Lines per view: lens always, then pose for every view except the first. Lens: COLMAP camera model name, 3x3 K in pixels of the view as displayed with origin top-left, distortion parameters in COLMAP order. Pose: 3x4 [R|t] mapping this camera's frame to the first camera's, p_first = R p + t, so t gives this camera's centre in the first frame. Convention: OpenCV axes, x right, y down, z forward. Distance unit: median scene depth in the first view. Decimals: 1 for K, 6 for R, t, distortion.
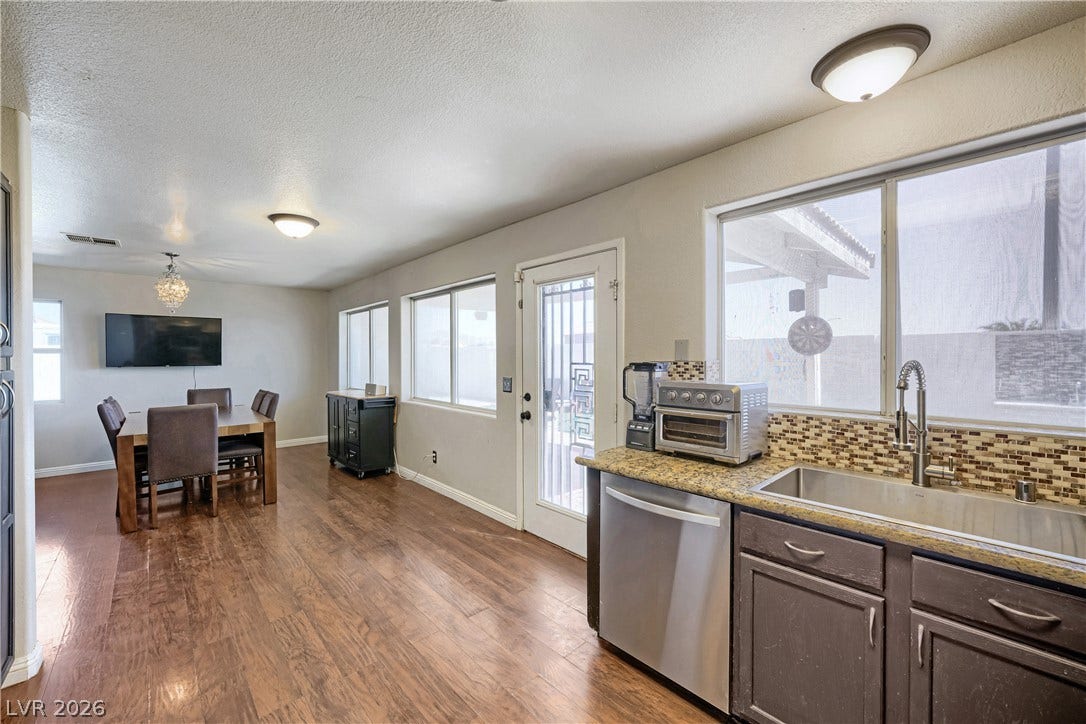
lens RADIAL K [[428.0, 0, 546.1], [0, 428.0, 357.8], [0, 0, 1]] dist [-0.010881, 0.002268]
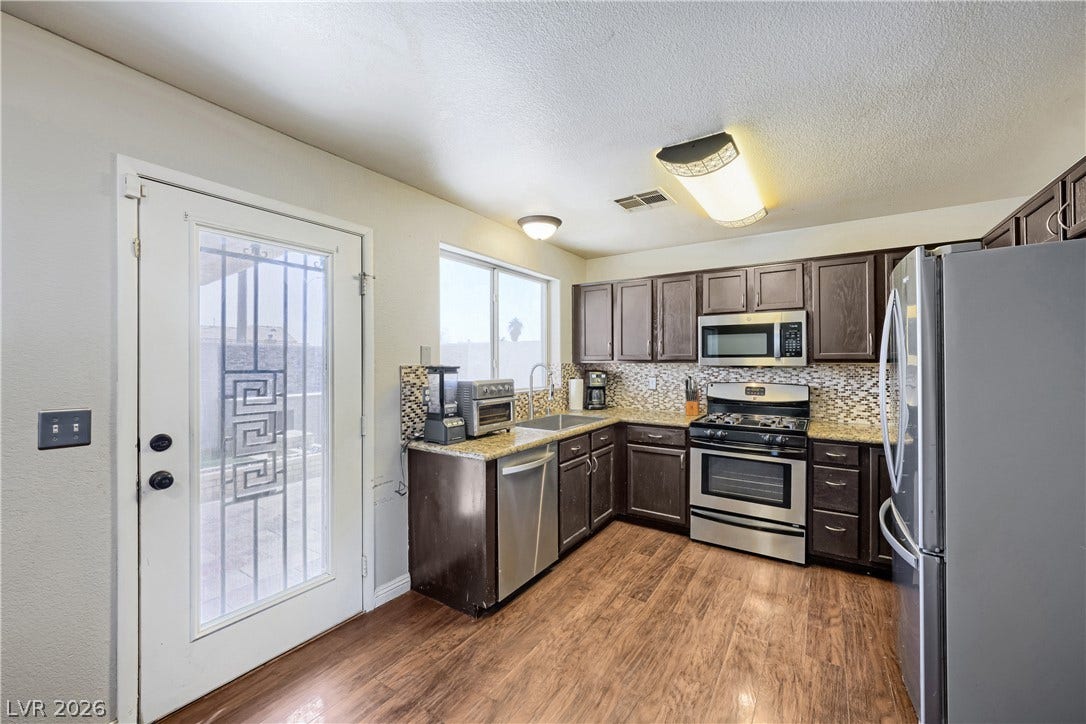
lens RADIAL K [[428.0, 0, 536.0], [0, 428.0, 358.0], [0, 0, 1]] dist [-0.010881, 0.002268]
pose [[-0.222932, 0.012452, 0.974754, -0.616407], [0.006486, 0.999915, -0.011290, 0.003026], [-0.974812, 0.003805, -0.222994, 0.691240]]
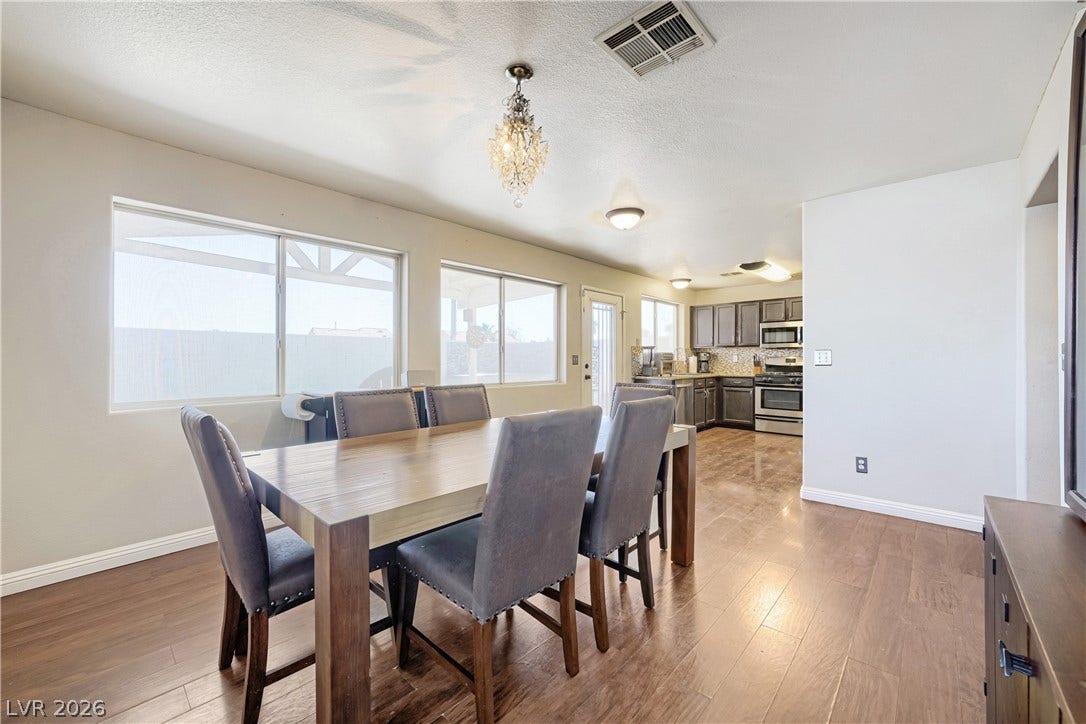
lens RADIAL K [[428.0, 0, 543.2], [0, 428.0, 355.7], [0, 0, 1]] dist [-0.010881, 0.002268]
pose [[-0.078663, 0.010681, 0.996844, -1.702230], [0.005552, 0.999932, -0.010276, 0.066520], [-0.996886, 0.004726, -0.078717, 1.304217]]
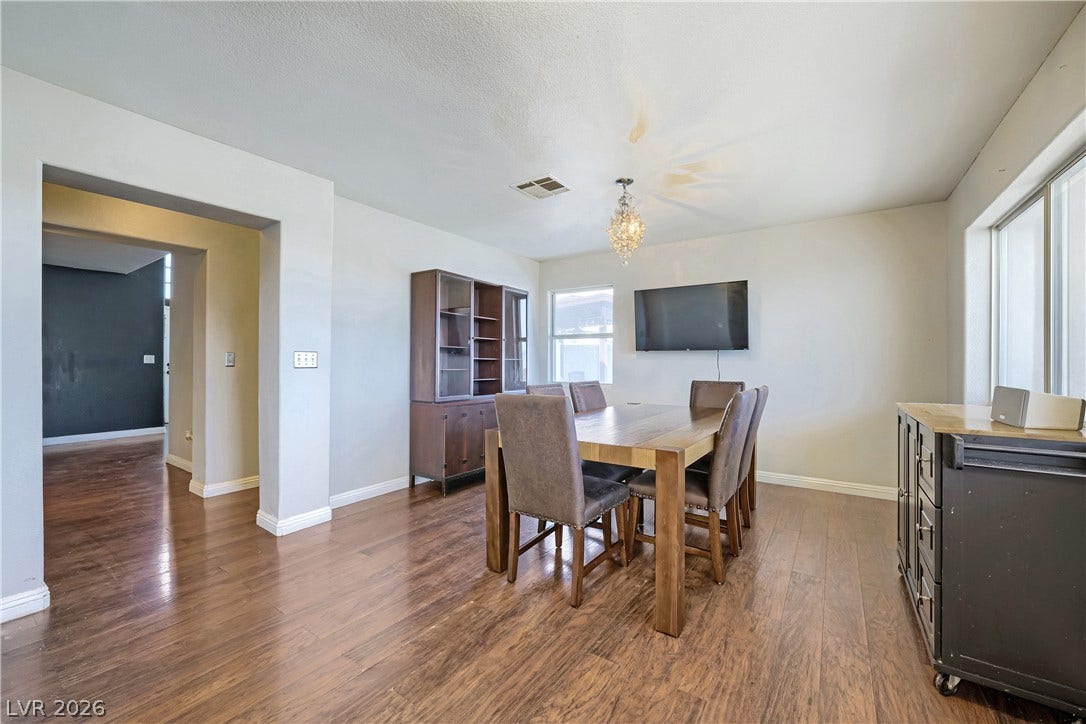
lens RADIAL K [[428.0, 0, 545.9], [0, 428.0, 362.7], [0, 0, 1]] dist [-0.010881, 0.002268]
pose [[0.216929, 0.005003, -0.976175, -0.285171], [-0.008637, 0.999958, 0.003205, 0.068699], [0.976149, 0.007736, 0.216963, 0.927556]]
